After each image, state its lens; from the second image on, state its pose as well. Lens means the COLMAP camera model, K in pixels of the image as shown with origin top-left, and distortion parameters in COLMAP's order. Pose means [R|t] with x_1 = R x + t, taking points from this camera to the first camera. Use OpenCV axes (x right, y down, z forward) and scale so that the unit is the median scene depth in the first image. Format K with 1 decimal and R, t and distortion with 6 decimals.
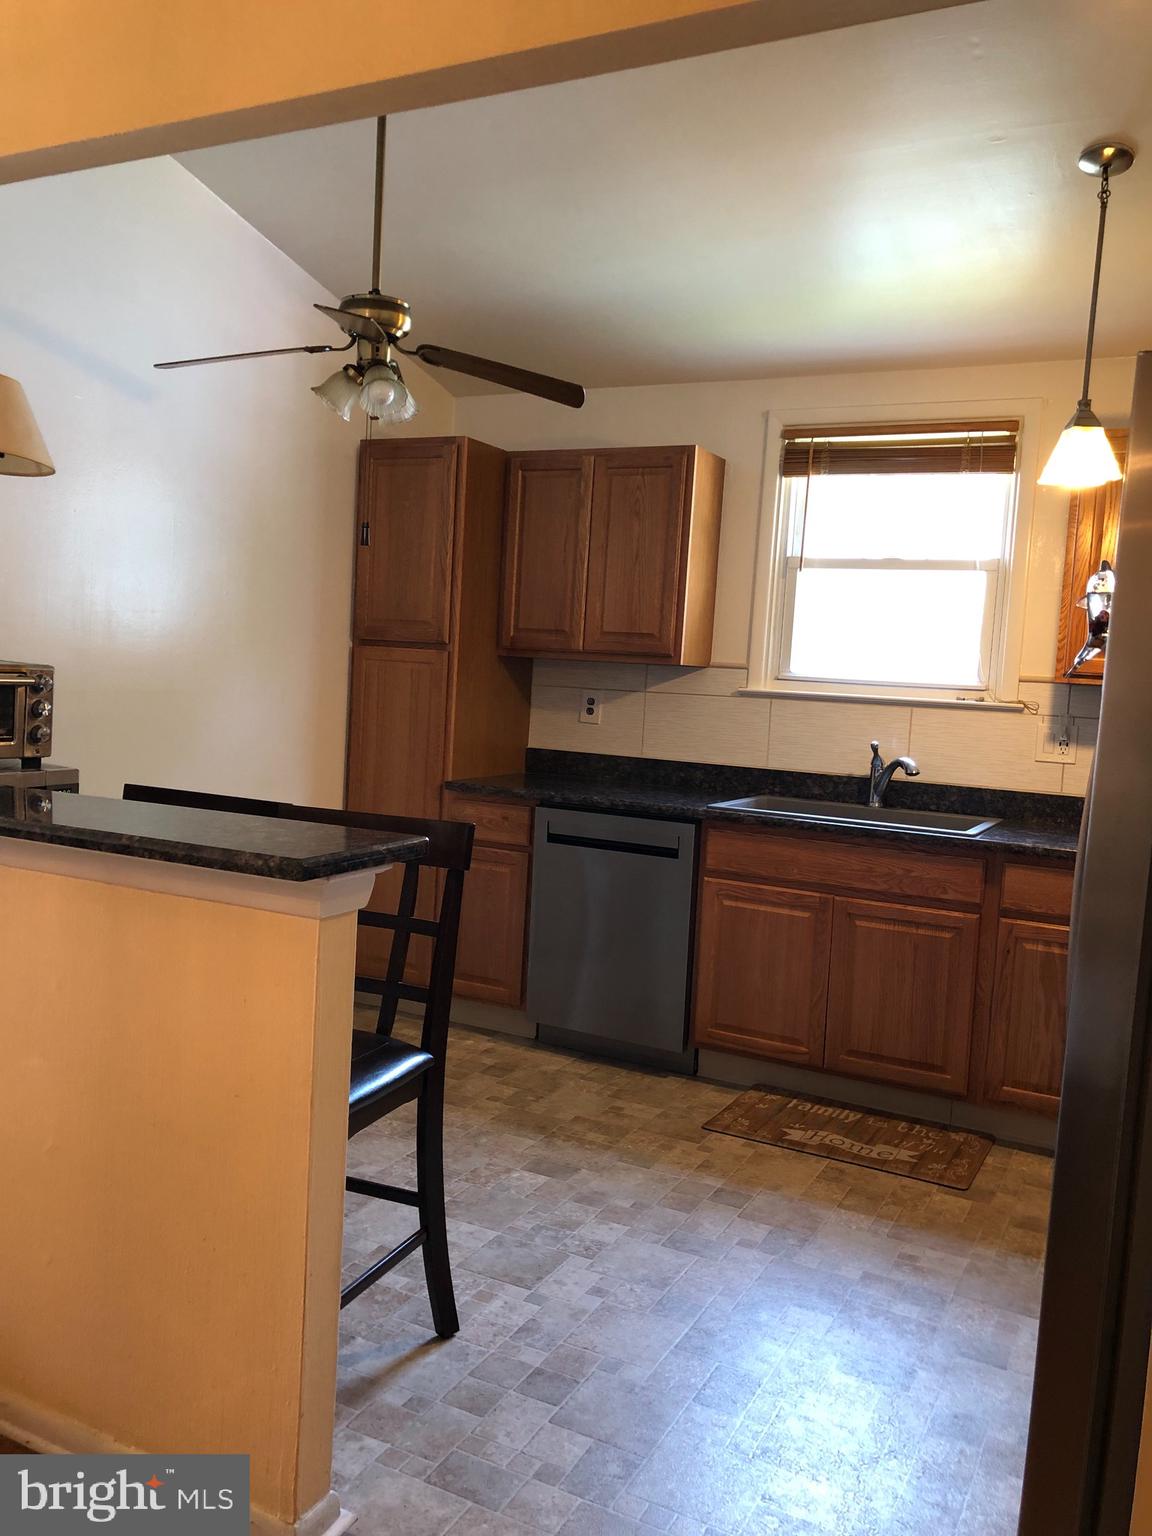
lens RADIAL K [[1258.6, 0, 556.7], [0, 1258.6, 762.8], [0, 0, 1]] dist [0.048224, -0.060853]
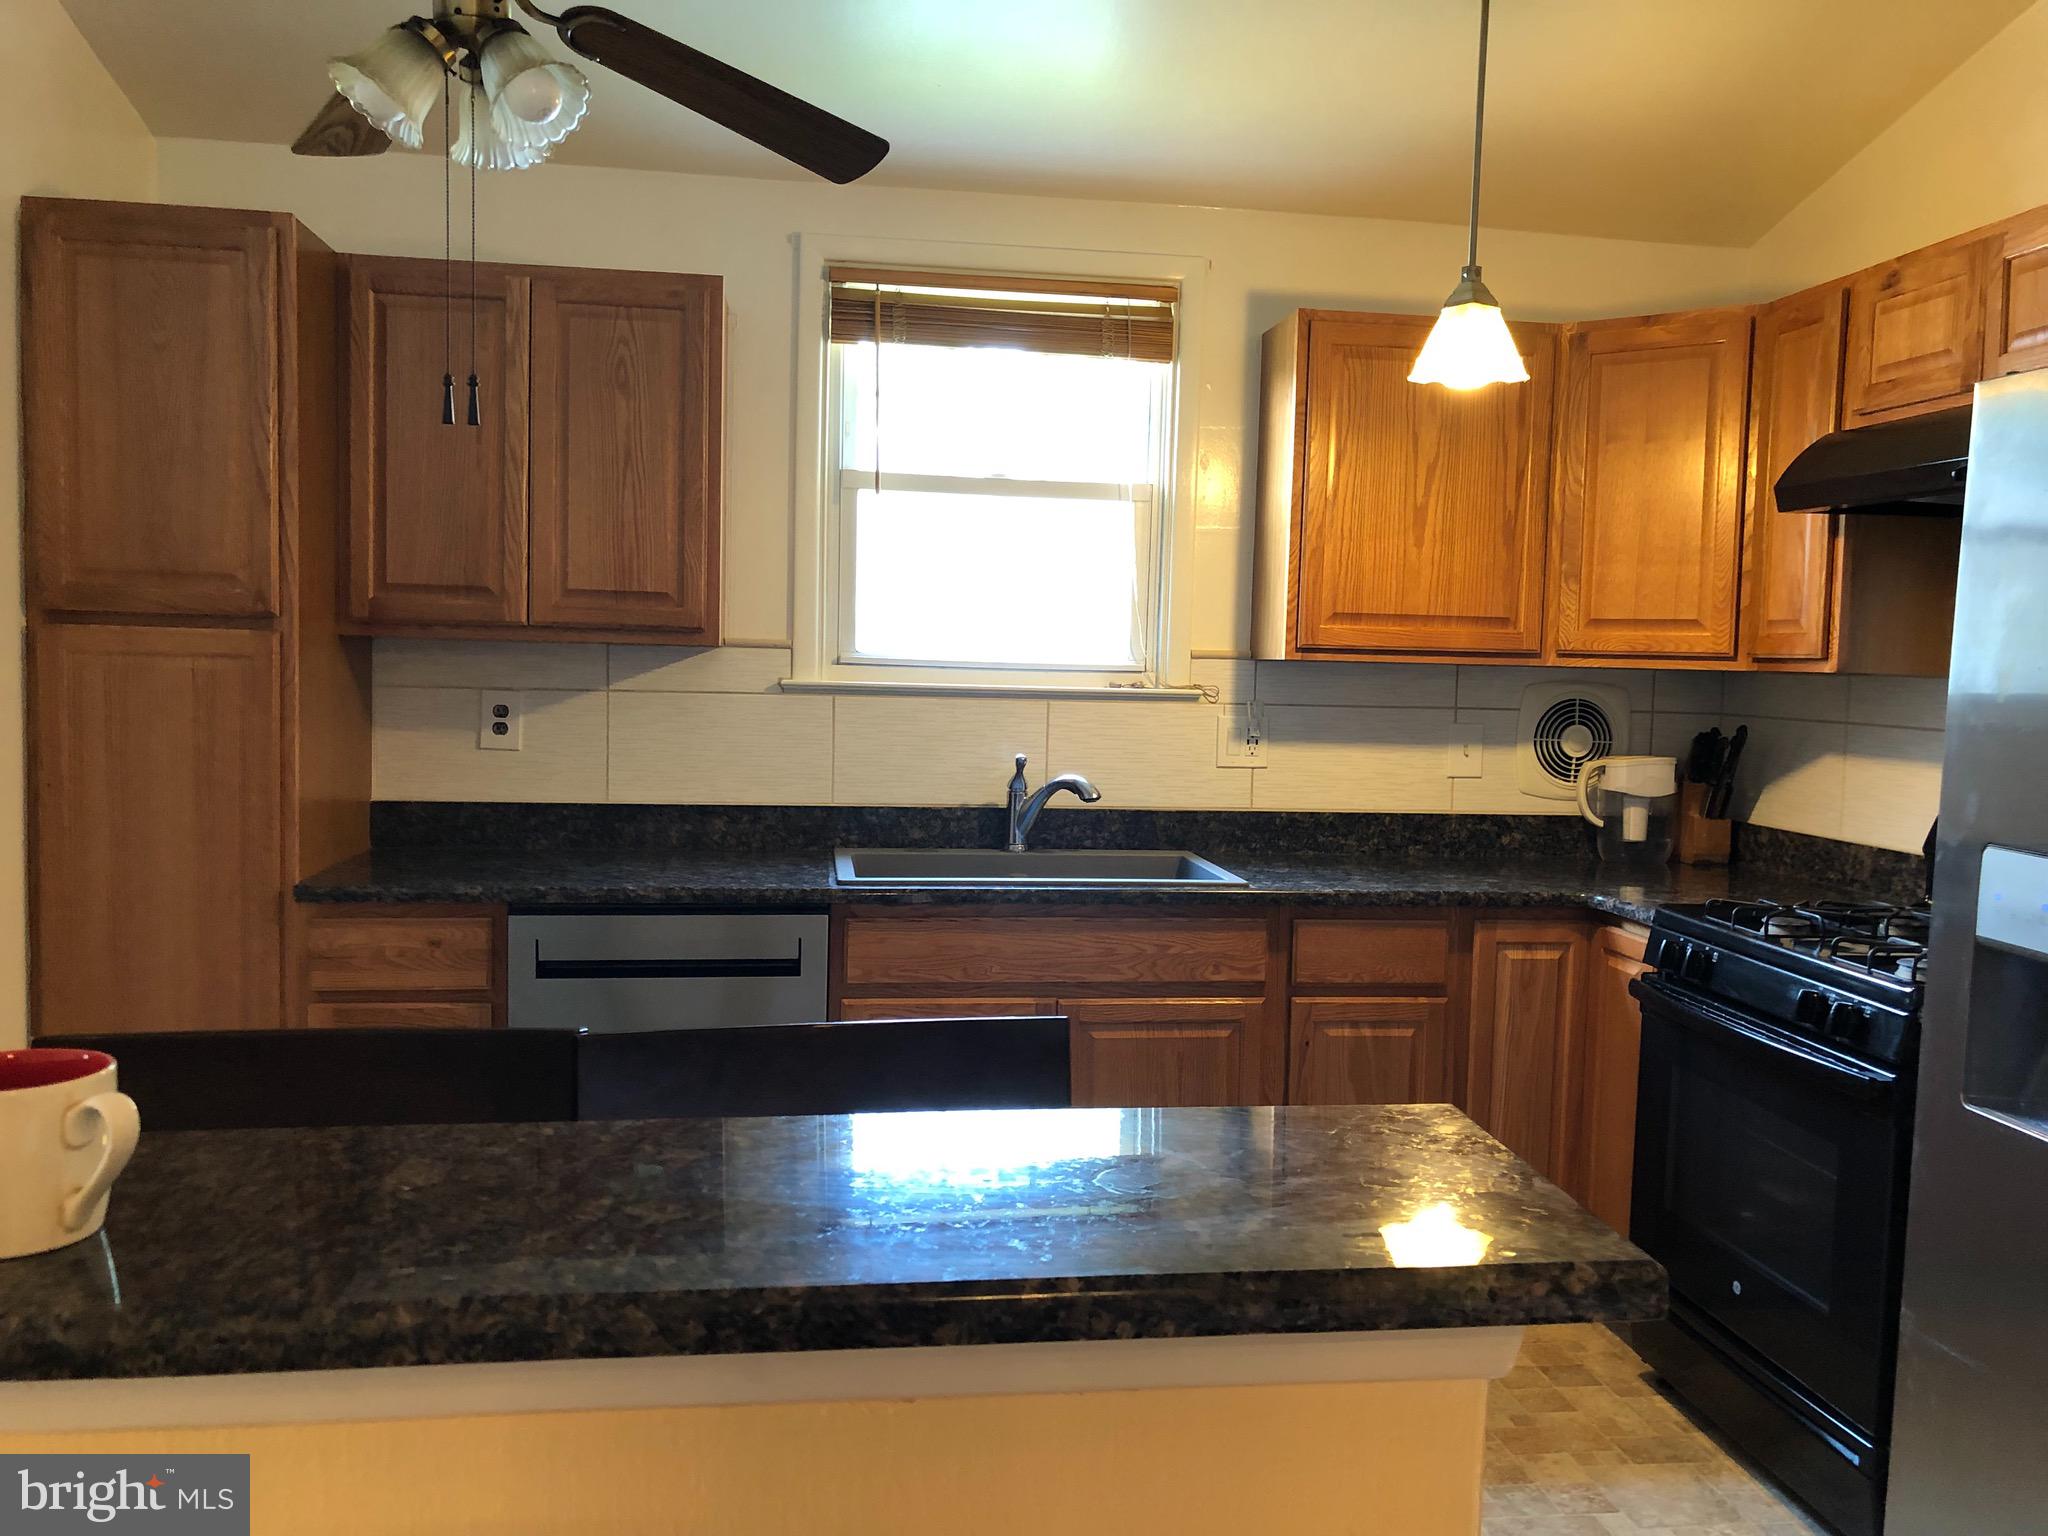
lens RADIAL K [[1678.1, 0, 1047.9], [0, 1678.1, 761.0], [0, 0, 1]] dist [0.048224, -0.060853]
pose [[0.807094, -0.070644, 0.586181, -0.255658], [0.064335, 0.997427, 0.031624, -0.040450], [-0.586907, 0.012189, 0.809562, 0.278302]]
